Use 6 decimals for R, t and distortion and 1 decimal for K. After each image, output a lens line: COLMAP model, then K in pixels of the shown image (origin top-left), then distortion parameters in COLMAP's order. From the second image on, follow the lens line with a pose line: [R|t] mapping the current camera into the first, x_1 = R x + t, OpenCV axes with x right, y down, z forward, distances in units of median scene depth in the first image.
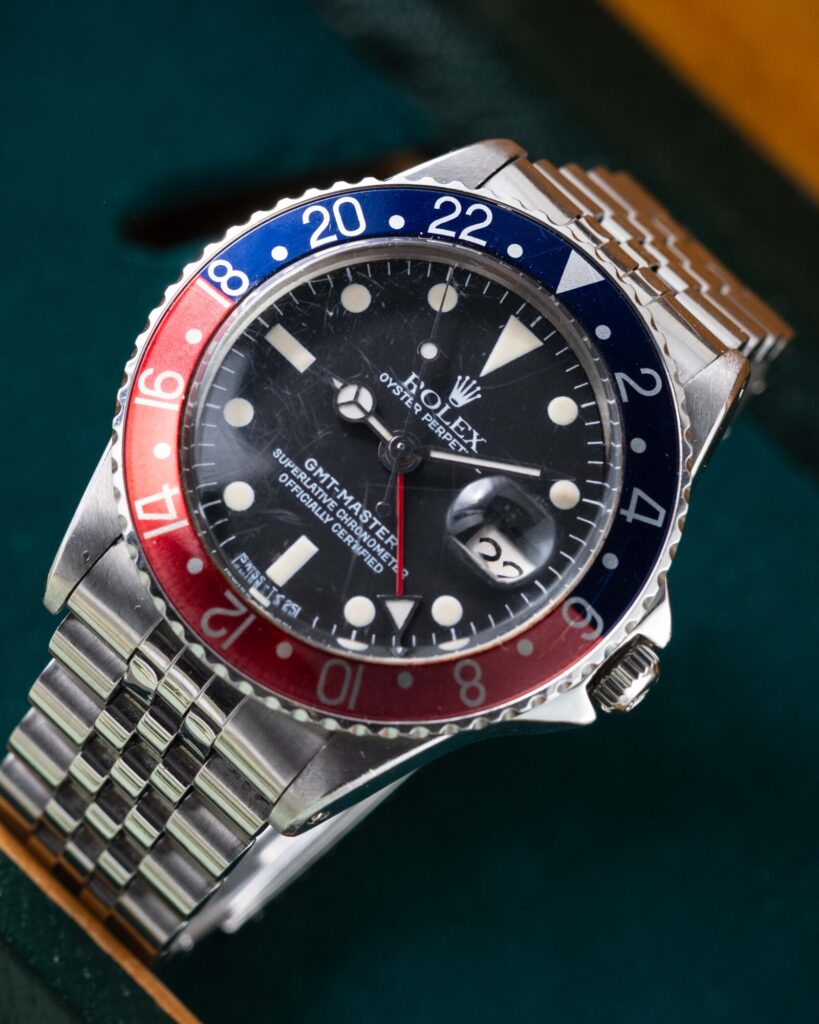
lens RADIAL K [[4266.6, 0, 380.8], [0, 4266.6, 617.4], [0, 0, 1]] dist [0.413966, 0.000000]
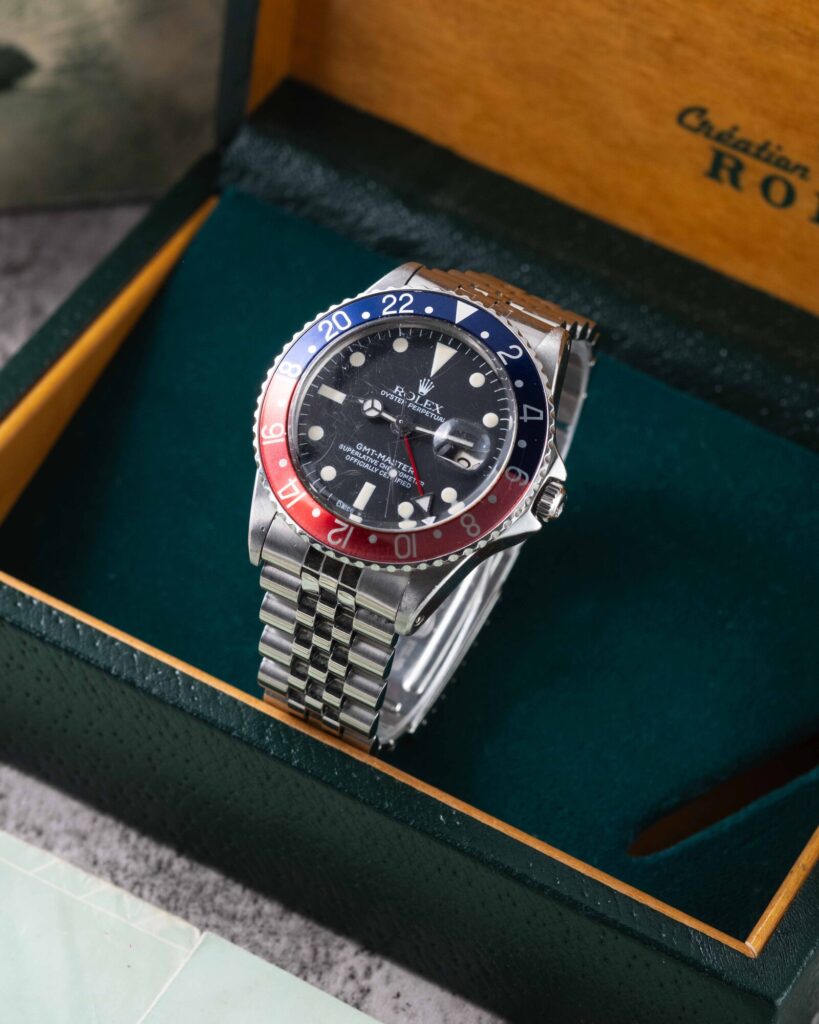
lens RADIAL K [[4266.6, 0, 409.6], [0, 4266.6, 510.1], [0, 0, 1]] dist [0.413966, 0.000000]
pose [[0.951064, -0.306637, -0.038102, 0.068794], [0.299044, 0.944453, -0.136316, 0.257236], [0.077785, 0.118251, 0.989932, -0.880344]]
